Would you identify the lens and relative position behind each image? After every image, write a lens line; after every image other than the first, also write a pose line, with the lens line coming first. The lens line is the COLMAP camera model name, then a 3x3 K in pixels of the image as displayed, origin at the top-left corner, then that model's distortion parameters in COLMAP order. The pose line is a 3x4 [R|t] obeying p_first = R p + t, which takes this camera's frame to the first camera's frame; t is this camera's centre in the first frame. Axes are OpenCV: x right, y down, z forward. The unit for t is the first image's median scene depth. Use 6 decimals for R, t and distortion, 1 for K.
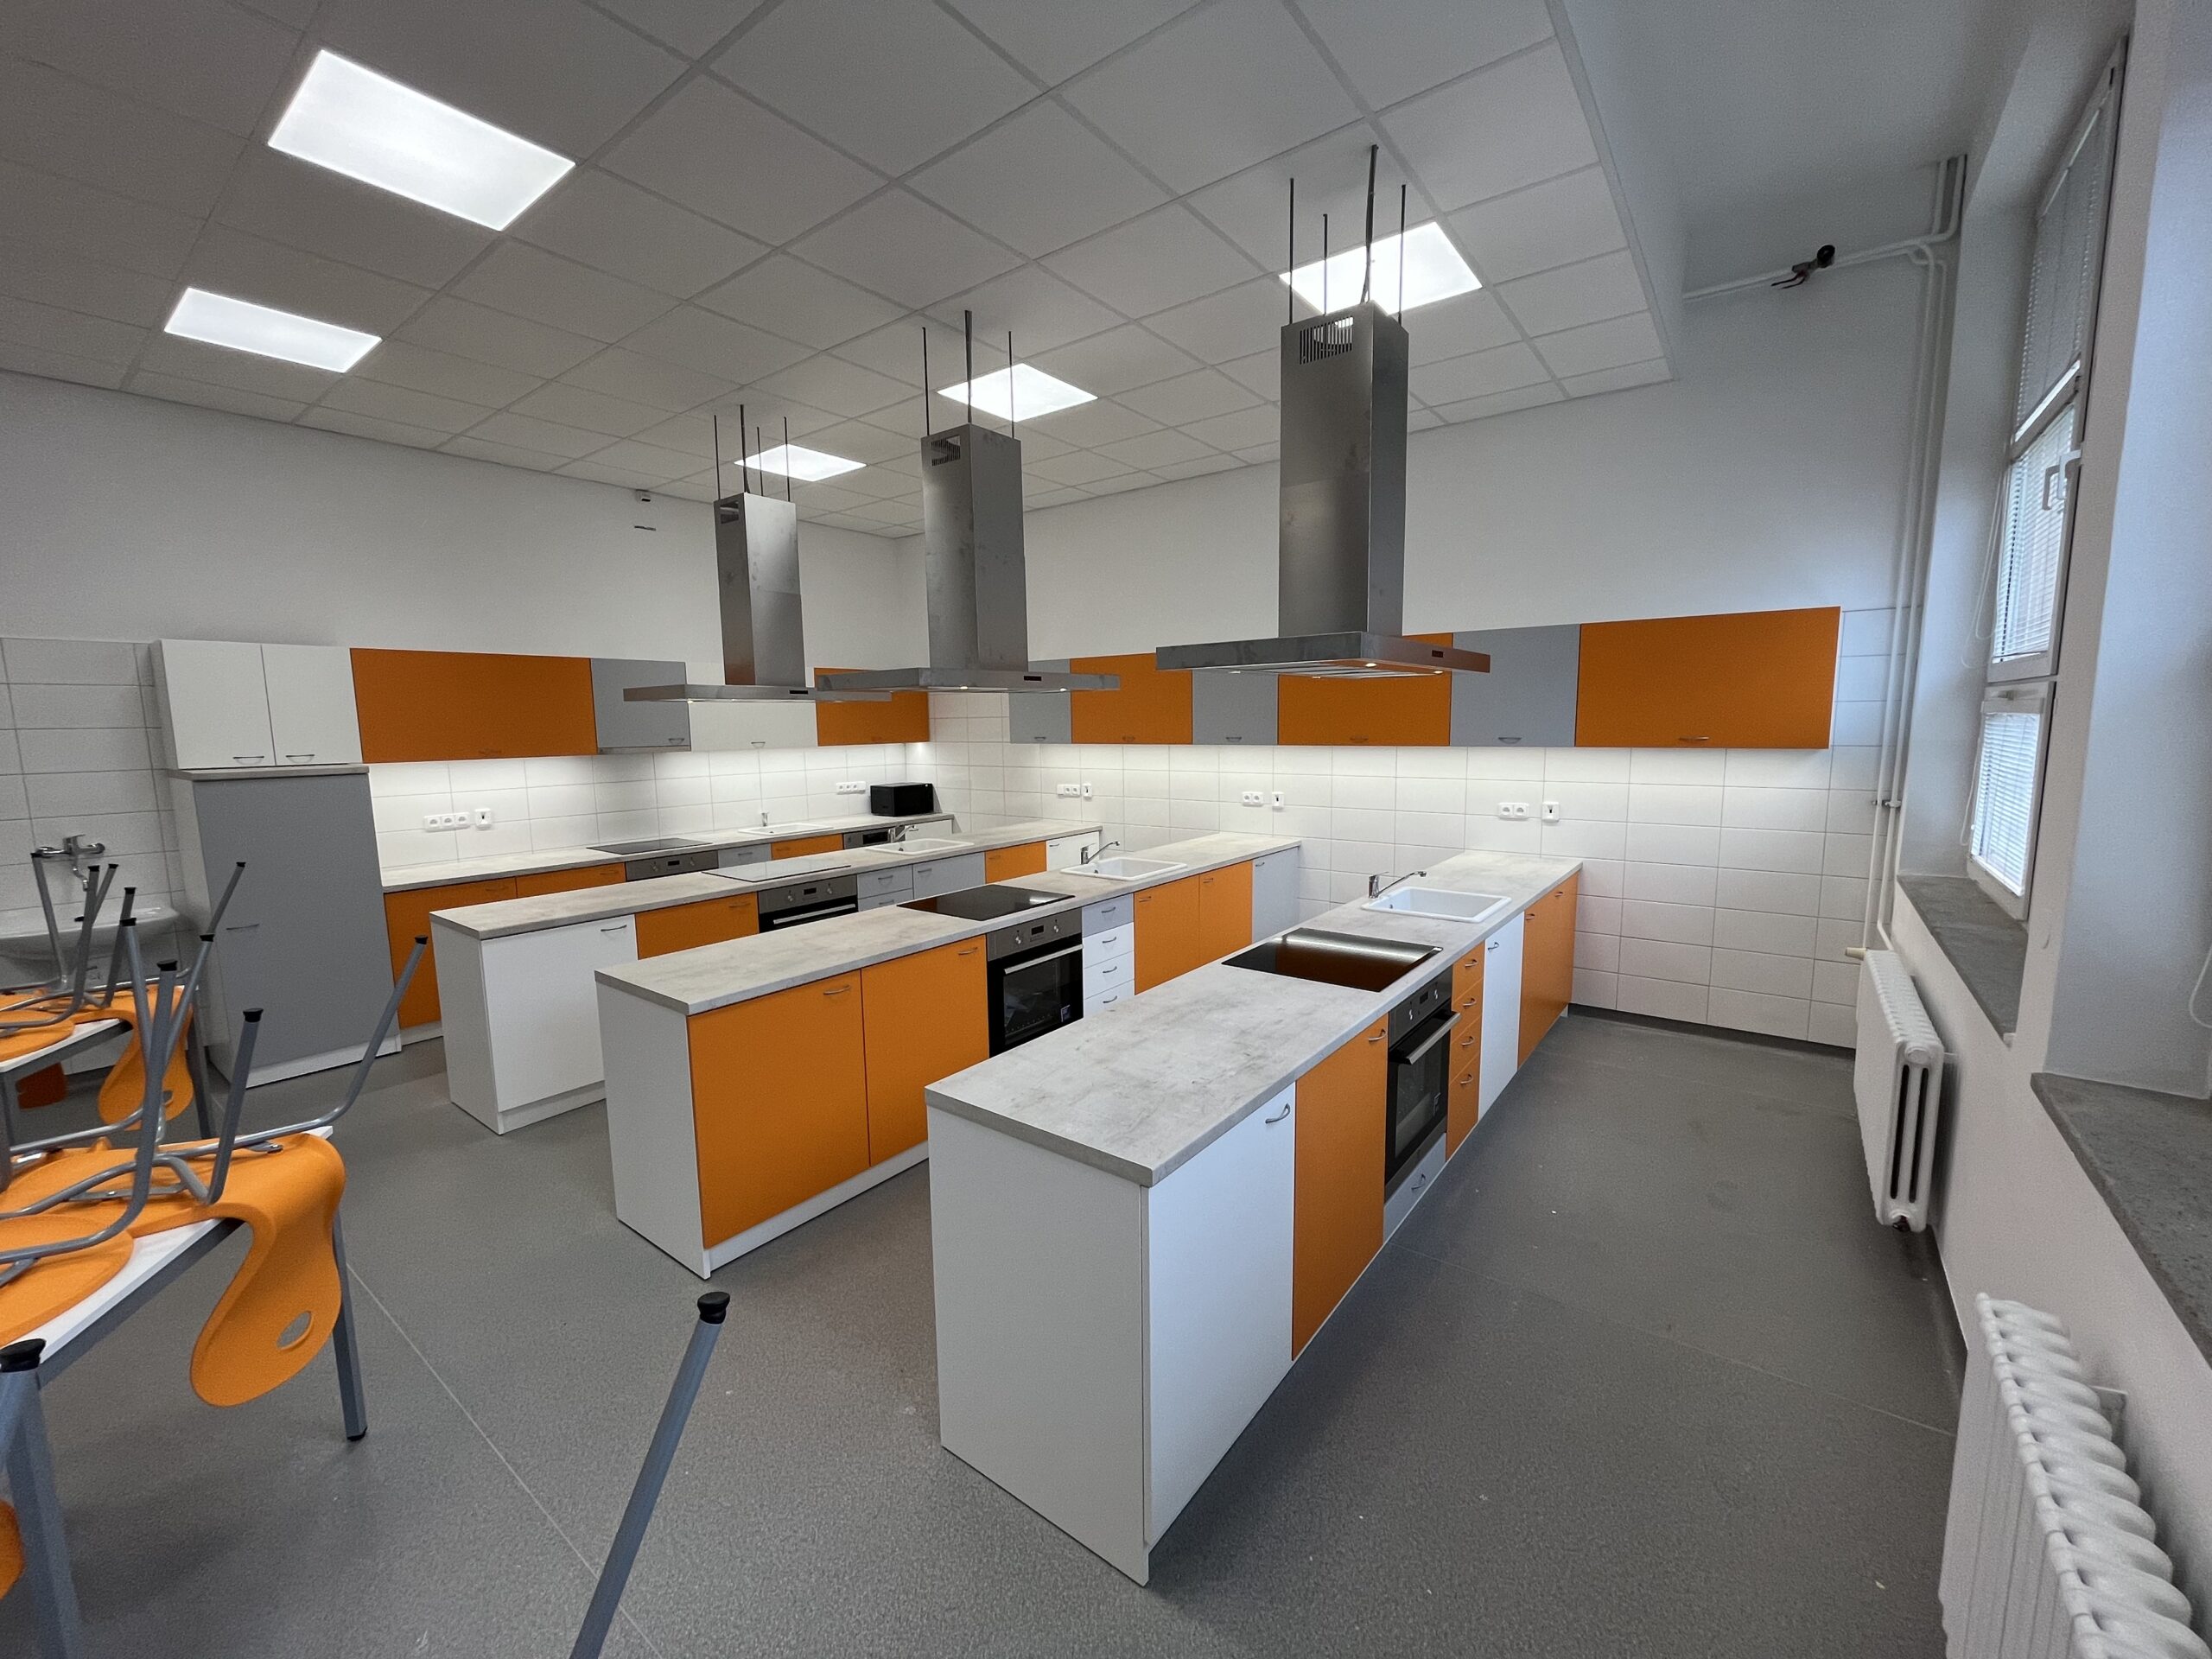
lens RADIAL K [[898.0, 0, 1106.0], [0, 898.0, 829.5], [0, 0, 1]] dist [0.017627, -0.007322]
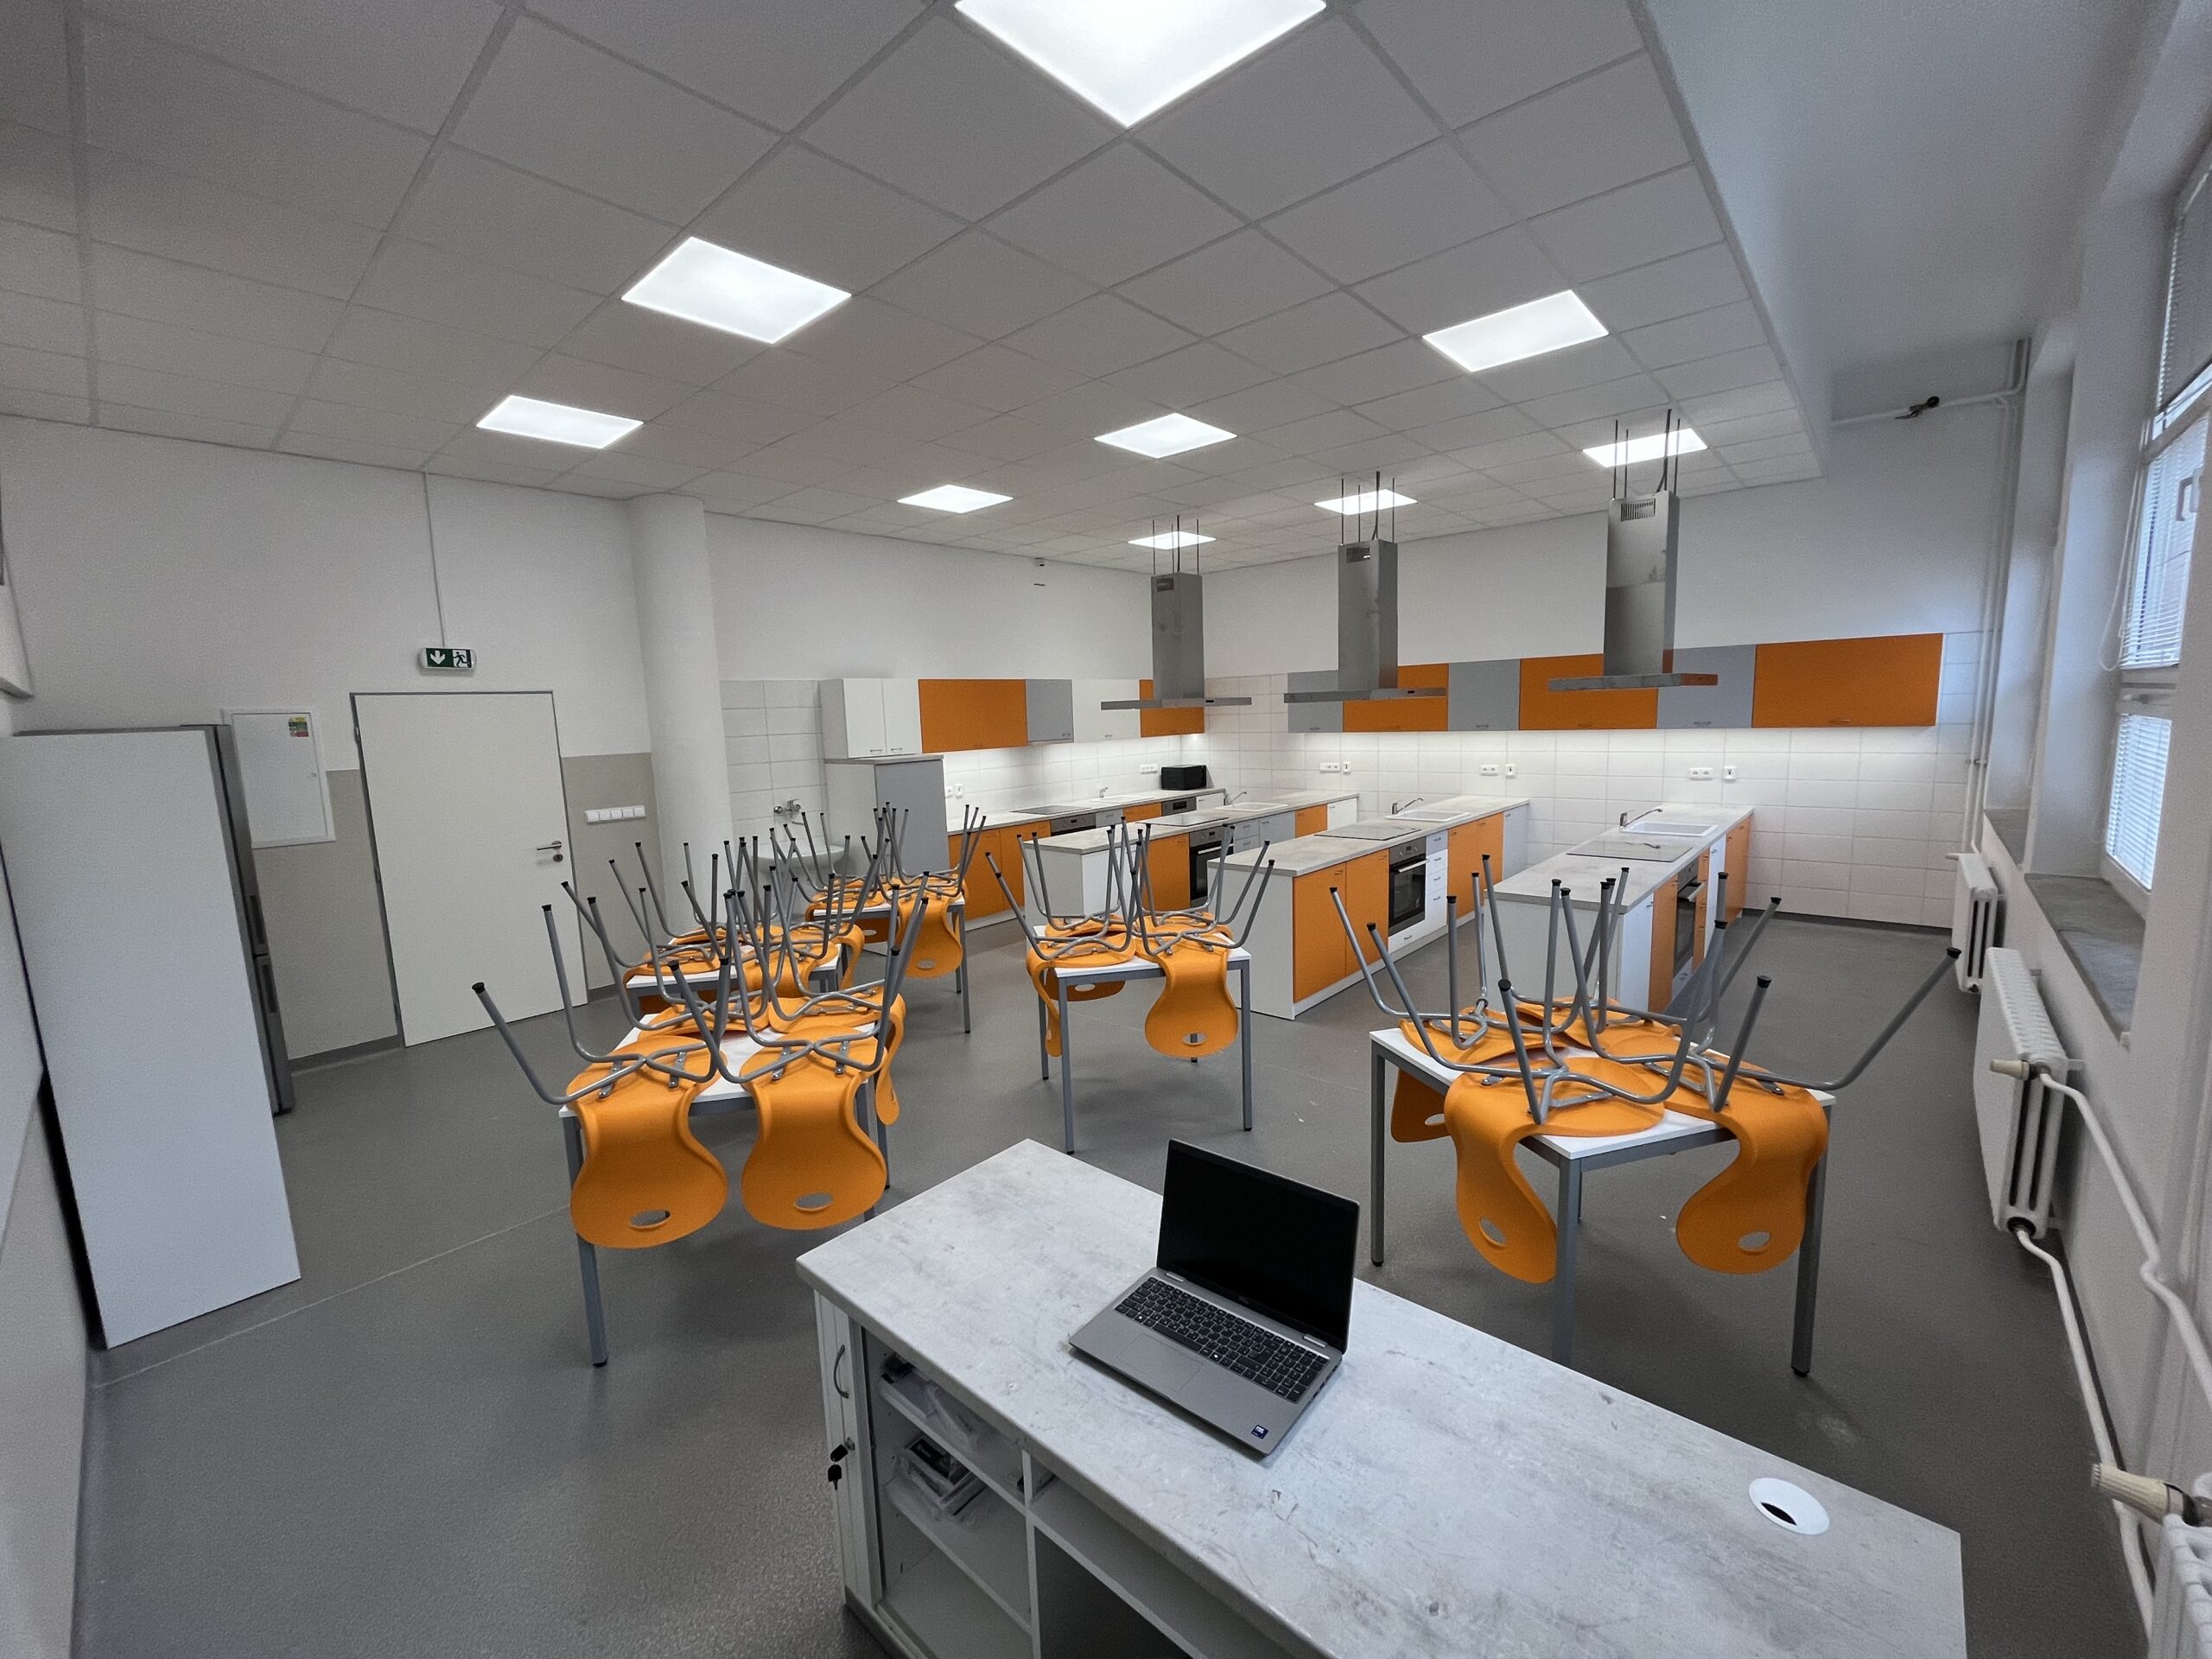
lens RADIAL K [[898.0, 0, 1106.0], [0, 898.0, 829.5], [0, 0, 1]] dist [0.017627, -0.007322]
pose [[0.997388, -0.009593, -0.071585, -0.436224], [0.010308, 0.999901, 0.009628, 0.050082], [0.071485, -0.010341, 0.997388, -0.557993]]
